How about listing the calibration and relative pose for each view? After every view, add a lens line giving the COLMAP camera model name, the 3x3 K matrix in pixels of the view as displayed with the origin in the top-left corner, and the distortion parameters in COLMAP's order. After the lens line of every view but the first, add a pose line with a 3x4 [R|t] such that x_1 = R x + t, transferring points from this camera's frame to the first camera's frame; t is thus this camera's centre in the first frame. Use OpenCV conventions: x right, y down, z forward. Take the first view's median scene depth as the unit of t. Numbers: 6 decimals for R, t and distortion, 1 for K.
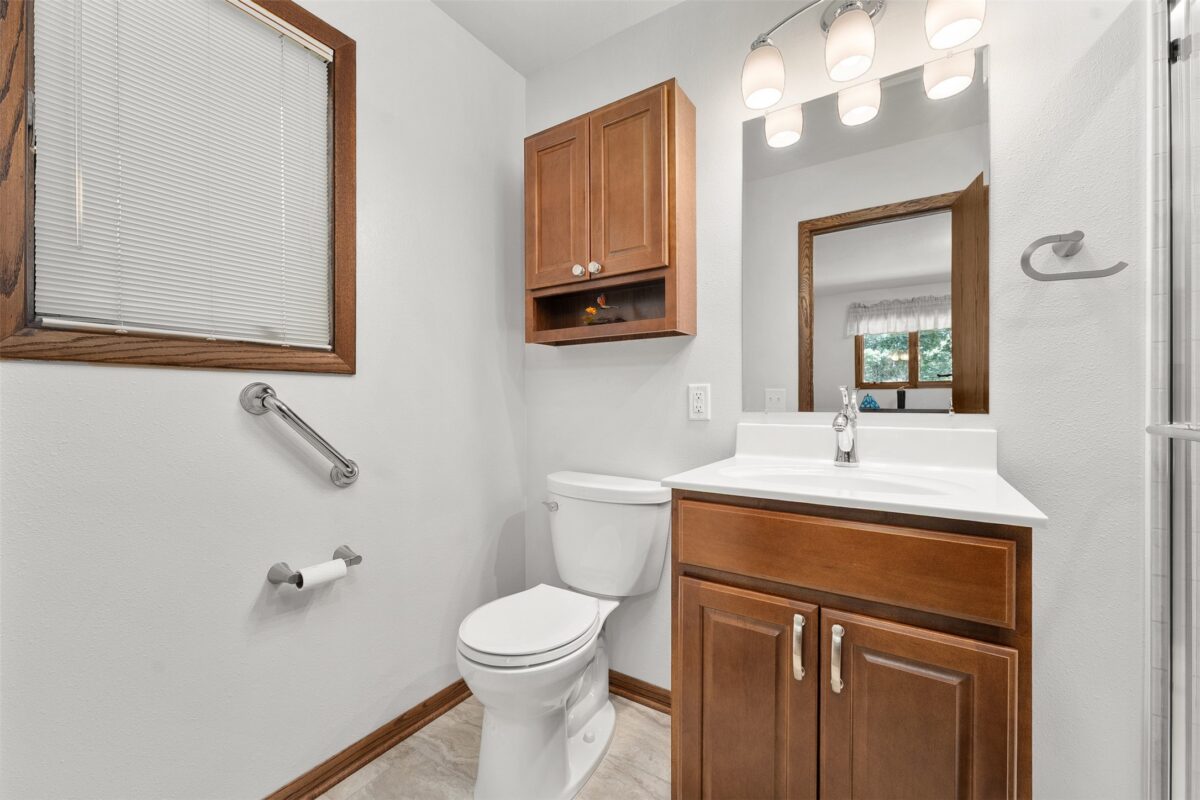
lens RADIAL K [[479.0, 0, 596.3], [0, 479.0, 407.1], [0, 0, 1]] dist [-0.003445, -0.000036]
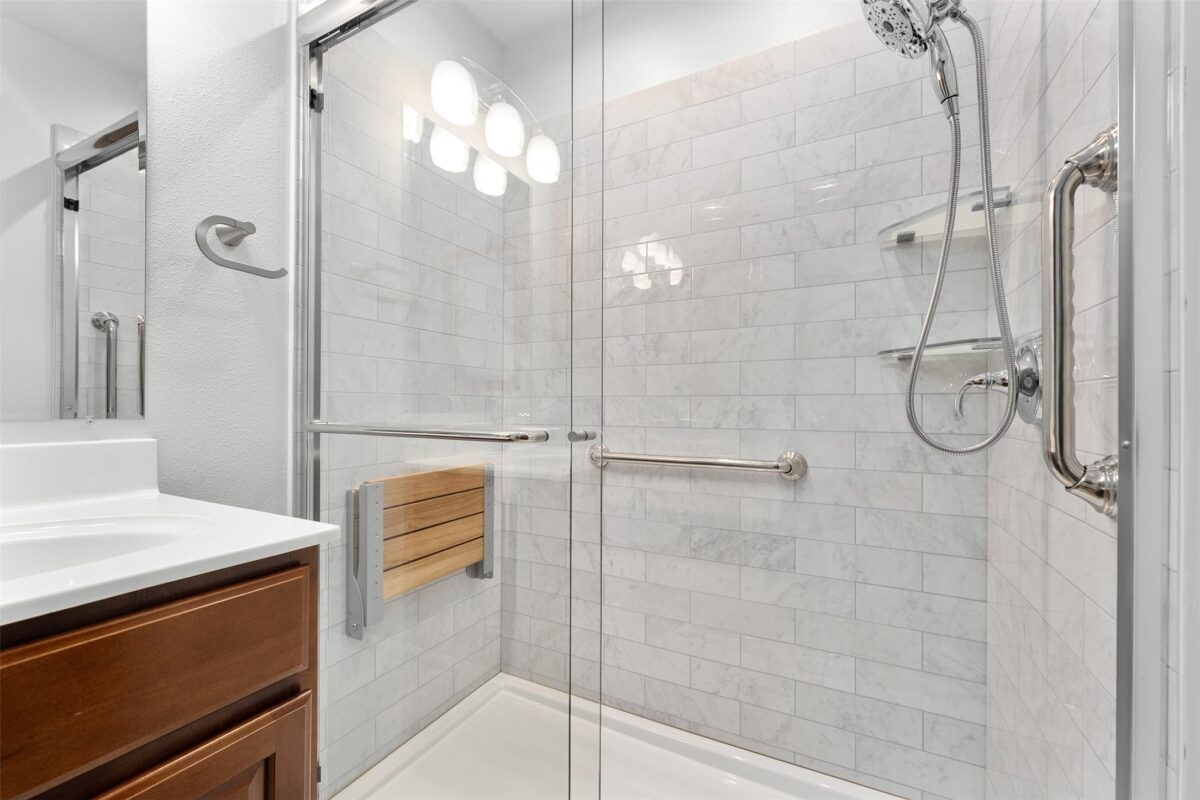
lens RADIAL K [[490.1, 0, 601.9], [0, 490.1, 404.3], [0, 0, 1]] dist [-0.000340, -0.000056]
pose [[-0.108344, 0.001728, 0.994112, -0.038356], [-0.002481, 0.999995, -0.002009, -0.007171], [-0.994110, -0.002684, -0.108340, 0.424052]]
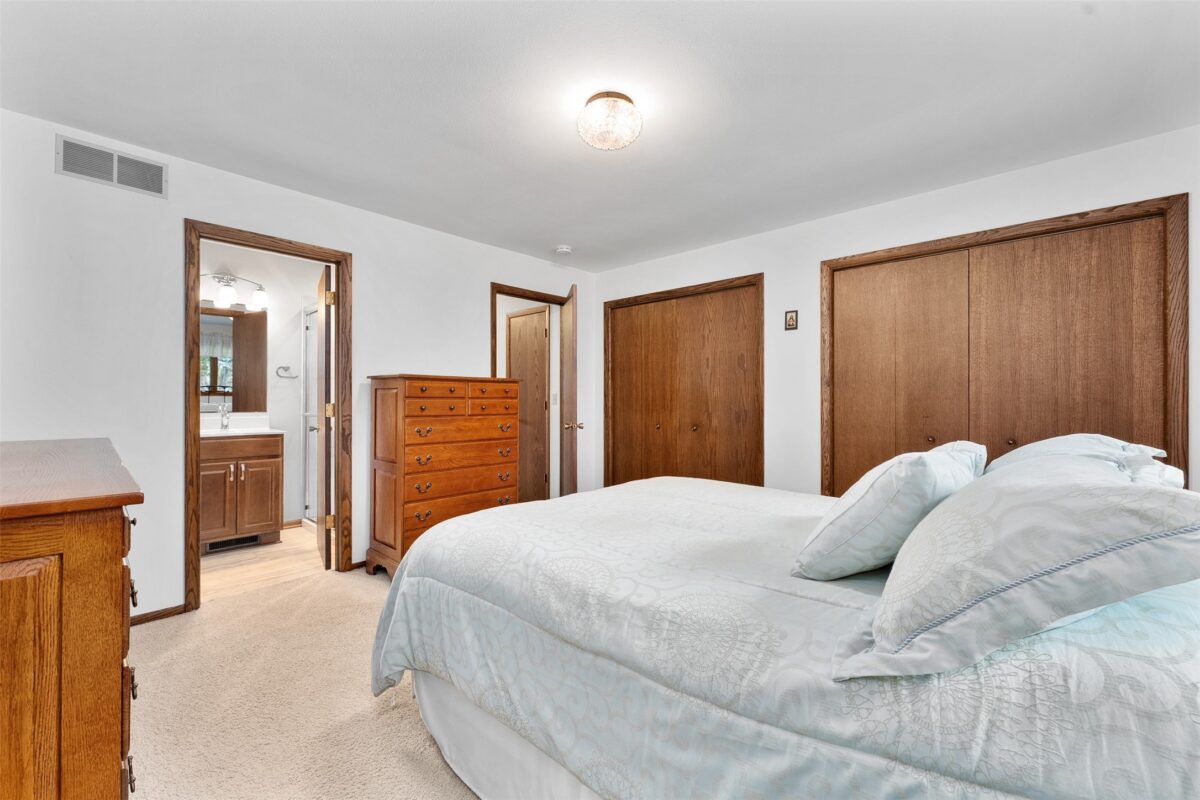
lens RADIAL K [[479.1, 0, 600.0], [0, 479.1, 400.0], [0, 0, 1]] dist [0.000146, 0.000064]
pose [[0.174260, -0.008189, 0.984666, -2.598638], [-0.003906, 0.999952, 0.009007, -0.128914], [-0.984692, -0.005416, 0.174220, -2.367023]]
